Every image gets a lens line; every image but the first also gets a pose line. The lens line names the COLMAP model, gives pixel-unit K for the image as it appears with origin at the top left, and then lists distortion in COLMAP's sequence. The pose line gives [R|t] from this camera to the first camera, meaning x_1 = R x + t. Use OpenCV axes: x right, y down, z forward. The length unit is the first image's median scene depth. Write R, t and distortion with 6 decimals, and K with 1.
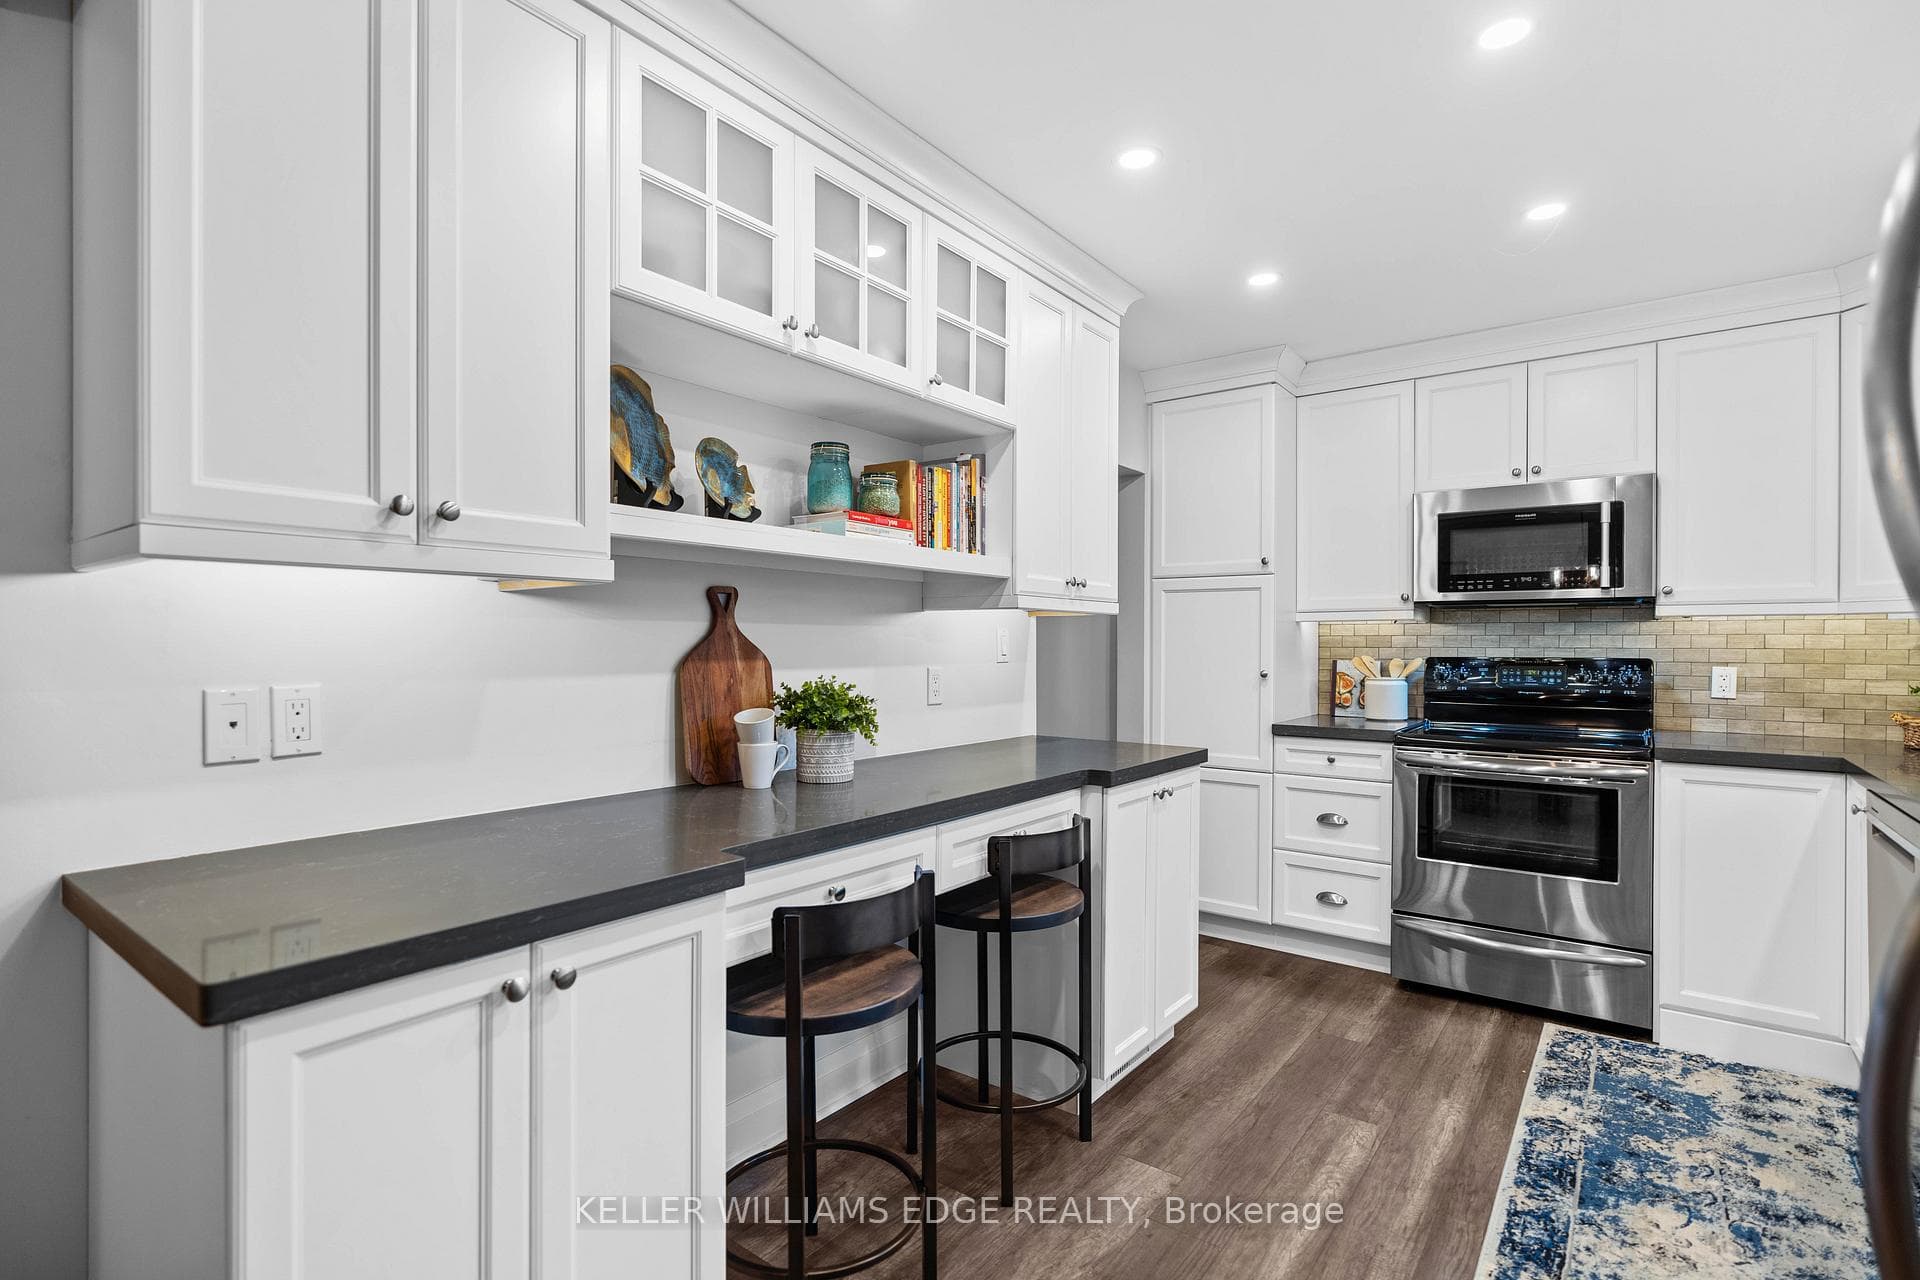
lens RADIAL K [[909.5, 0, 957.5], [0, 909.5, 644.8], [0, 0, 1]] dist [-0.011324, 0.005295]
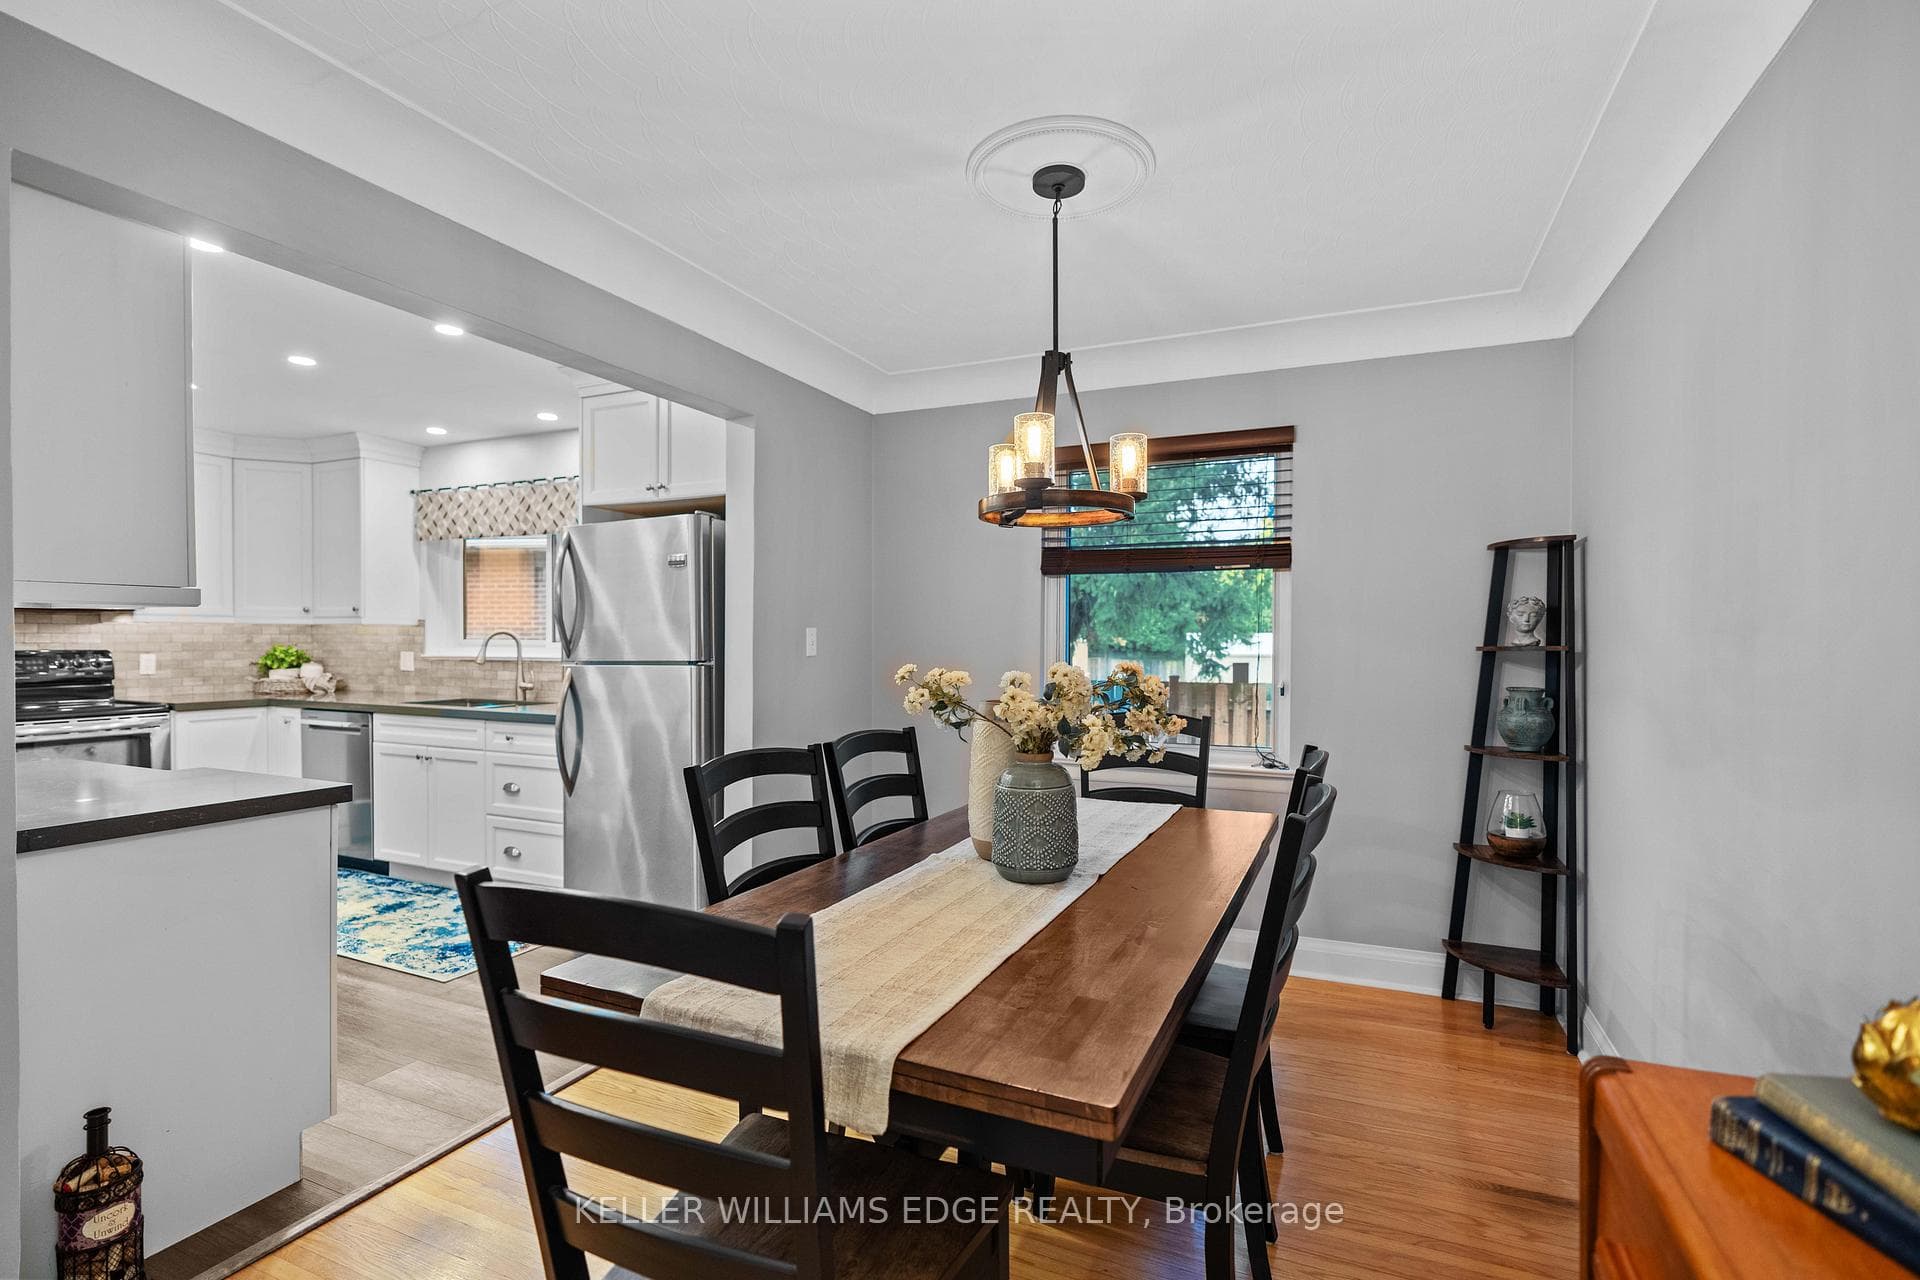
lens RADIAL K [[888.9, 0, 969.1], [0, 888.9, 666.2], [0, 0, 1]] dist [-0.003169, -0.000037]
pose [[-0.228736, -0.034333, 0.972883, -1.290321], [-0.004311, 0.999404, 0.034256, -0.018121], [-0.973479, 0.003641, -0.228747, -0.047181]]
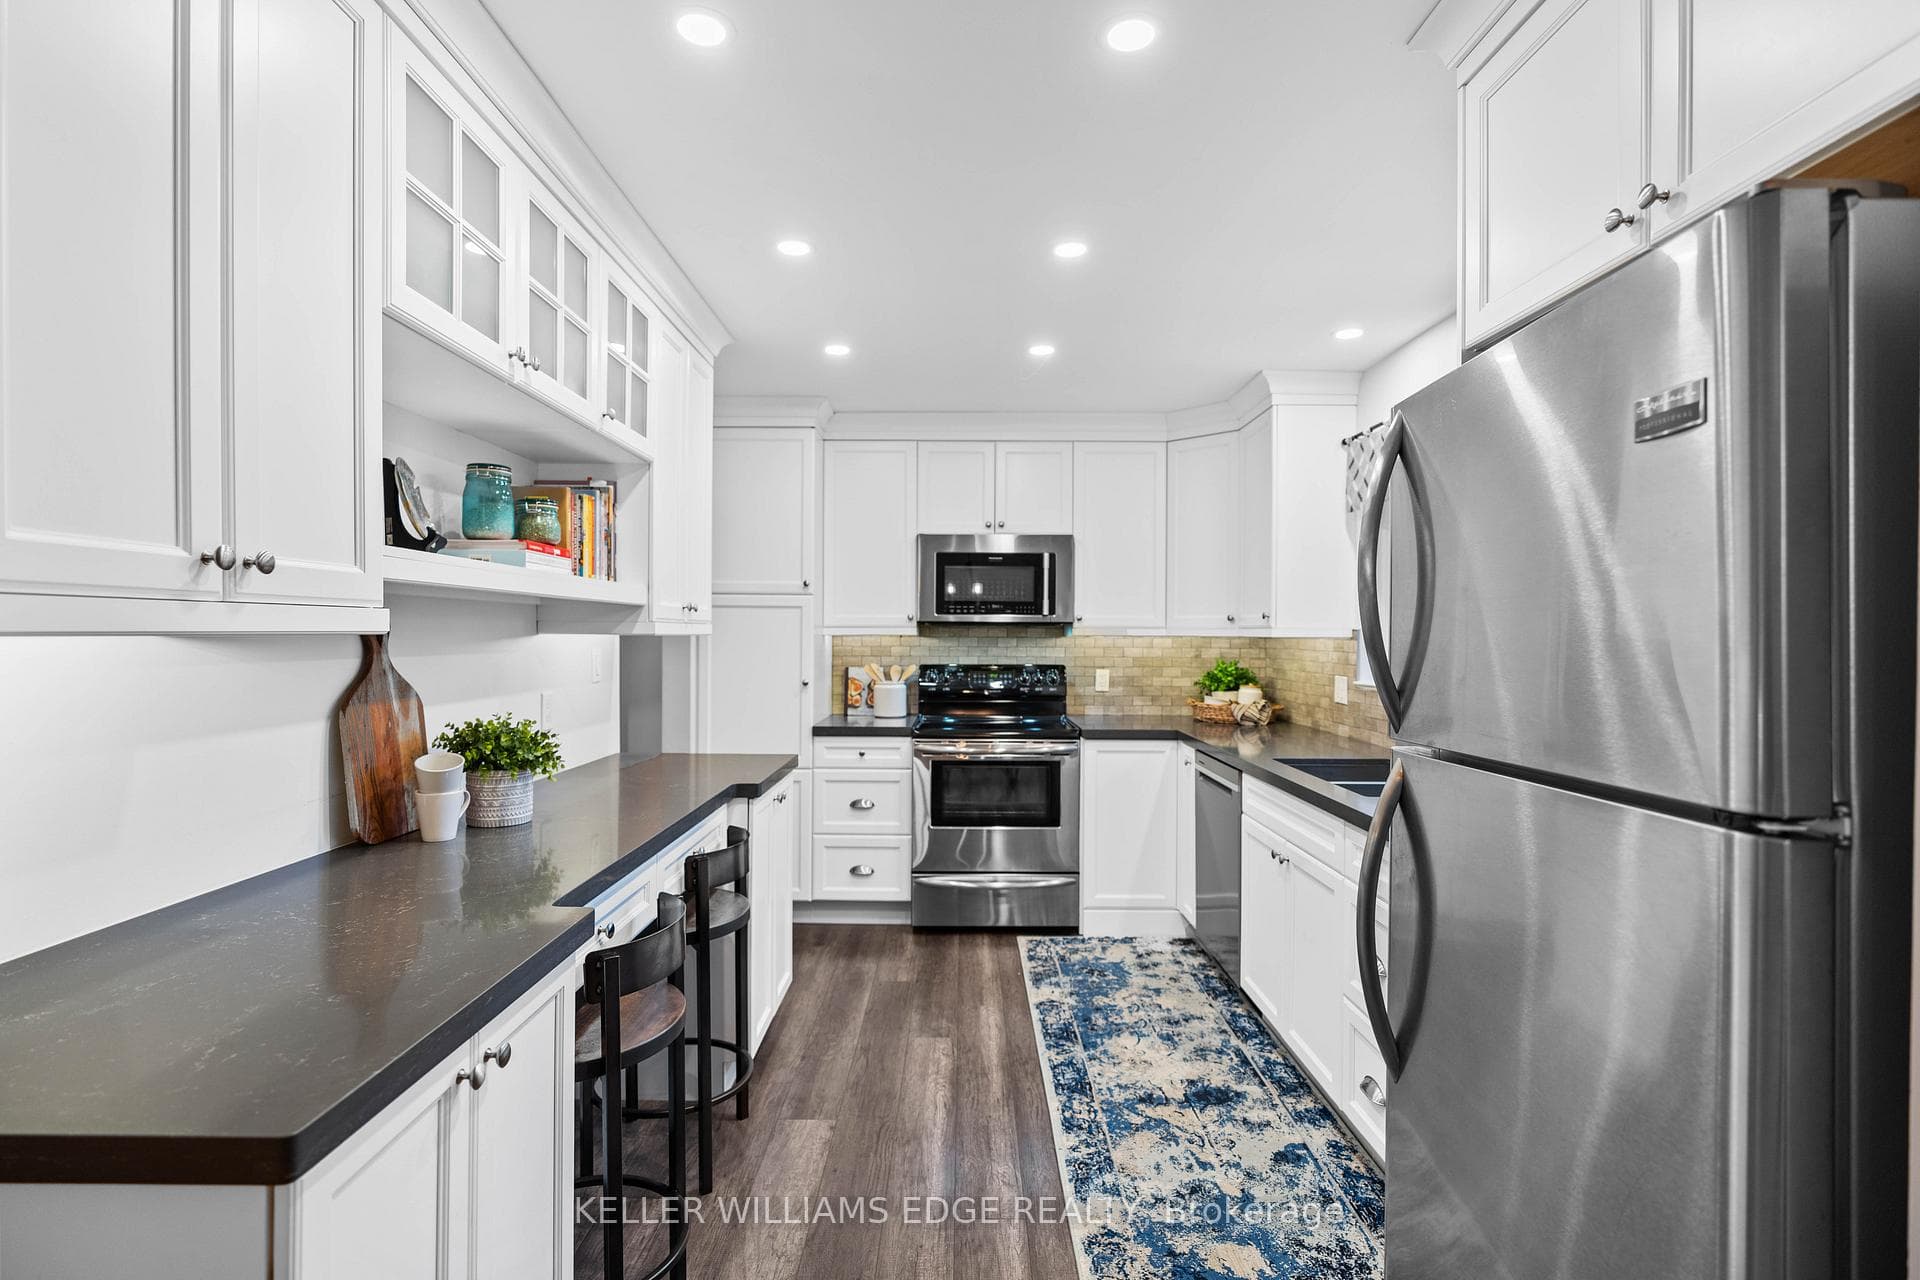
lens RADIAL K [[913.5, 0, 956.6], [0, 913.5, 637.0], [0, 0, 1]] dist [-0.011212, 0.000134]
pose [[0.797719, -0.000610, 0.603029, -0.298783], [-0.001855, 0.999992, 0.003466, -0.043618], [-0.603027, -0.003884, 0.797711, -0.040524]]
